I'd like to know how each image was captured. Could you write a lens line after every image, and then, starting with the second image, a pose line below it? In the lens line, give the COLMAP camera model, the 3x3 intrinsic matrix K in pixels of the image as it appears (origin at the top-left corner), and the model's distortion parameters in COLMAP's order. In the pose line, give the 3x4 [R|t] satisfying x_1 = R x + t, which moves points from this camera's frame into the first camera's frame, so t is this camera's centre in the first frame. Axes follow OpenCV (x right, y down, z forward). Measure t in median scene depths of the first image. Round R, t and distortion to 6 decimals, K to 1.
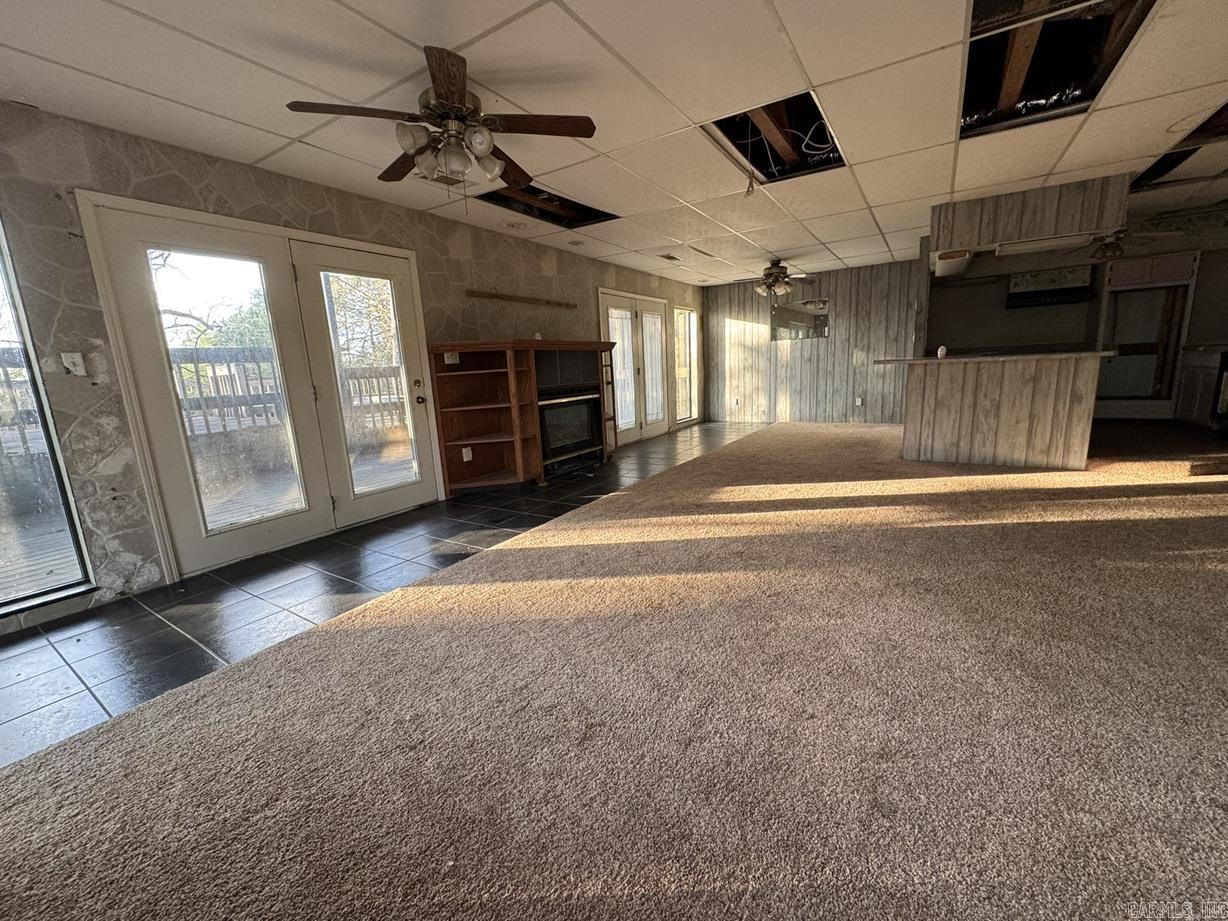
lens RADIAL K [[490.4, 0, 612.2], [0, 490.4, 460.5], [0, 0, 1]] dist [-0.001758, 0.000053]
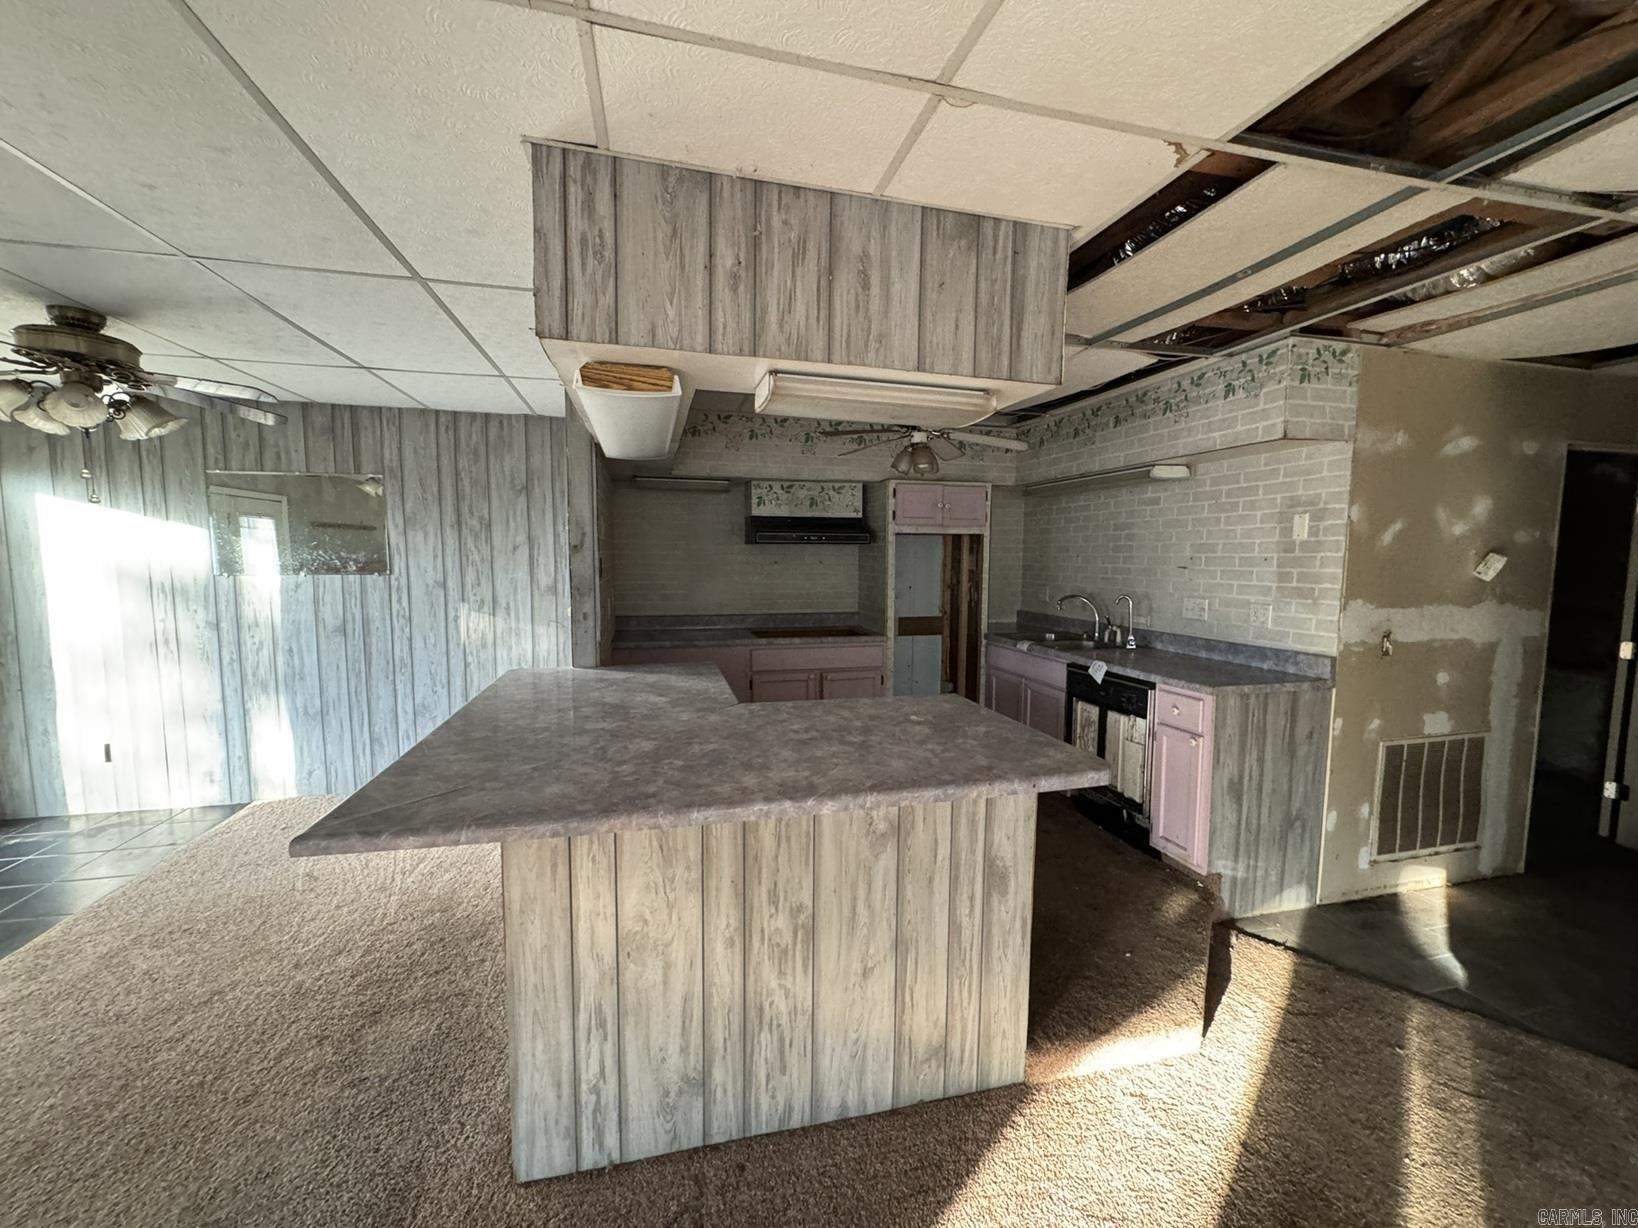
lens RADIAL K [[654.1, 0, 818.6], [0, 654.1, 611.4], [0, 0, 1]] dist [-0.001758, 0.000053]
pose [[0.680939, -0.010749, 0.732262, 0.426145], [0.098391, 0.992170, -0.076930, -0.216952], [-0.725701, 0.124433, 0.676664, 0.593648]]
